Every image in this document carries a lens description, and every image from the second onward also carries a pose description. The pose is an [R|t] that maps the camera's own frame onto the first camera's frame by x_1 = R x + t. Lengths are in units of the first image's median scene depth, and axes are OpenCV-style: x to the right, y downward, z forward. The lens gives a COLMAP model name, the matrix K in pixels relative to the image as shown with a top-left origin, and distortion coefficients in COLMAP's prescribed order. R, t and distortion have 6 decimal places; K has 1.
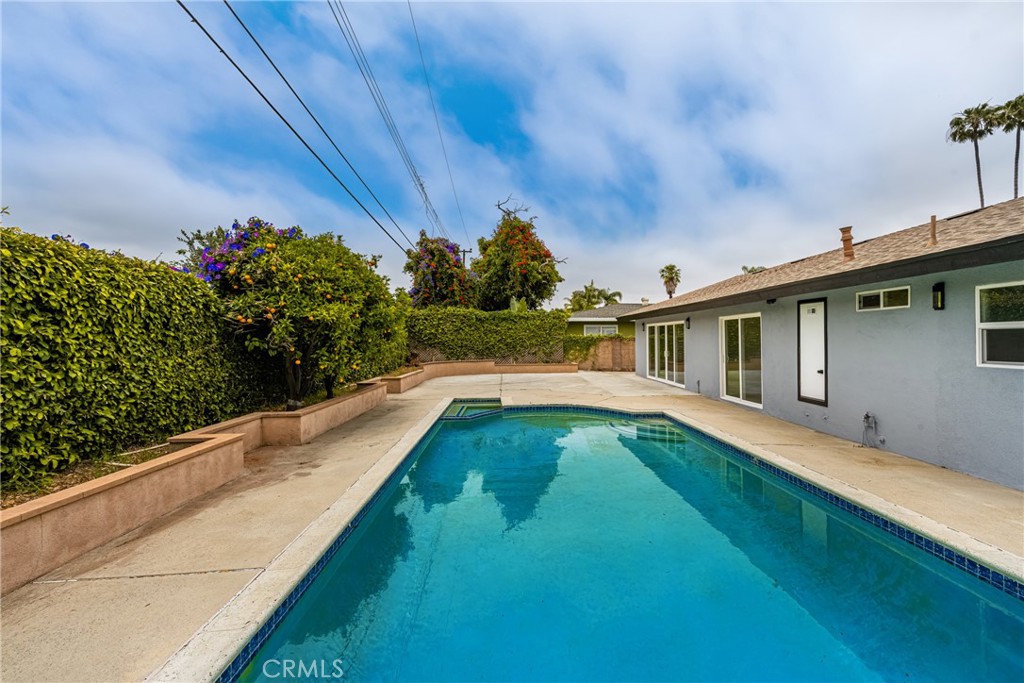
lens RADIAL K [[432.7, 0, 525.2], [0, 432.7, 340.9], [0, 0, 1]] dist [0.007836, -0.000291]
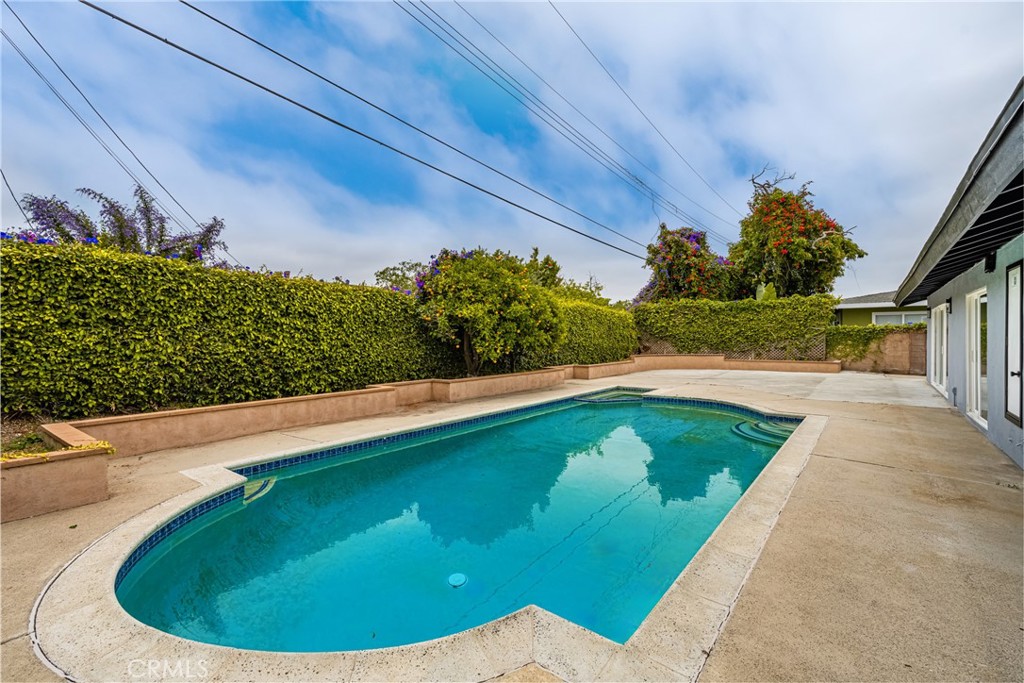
lens RADIAL K [[448.4, 0, 528.2], [0, 448.4, 339.4], [0, 0, 1]] dist [0.012169, -0.000385]
pose [[0.767428, 0.004320, -0.641121, 0.641499], [0.000326, 0.999975, 0.007128, 0.015662], [0.641135, -0.005679, 0.767407, 0.009217]]
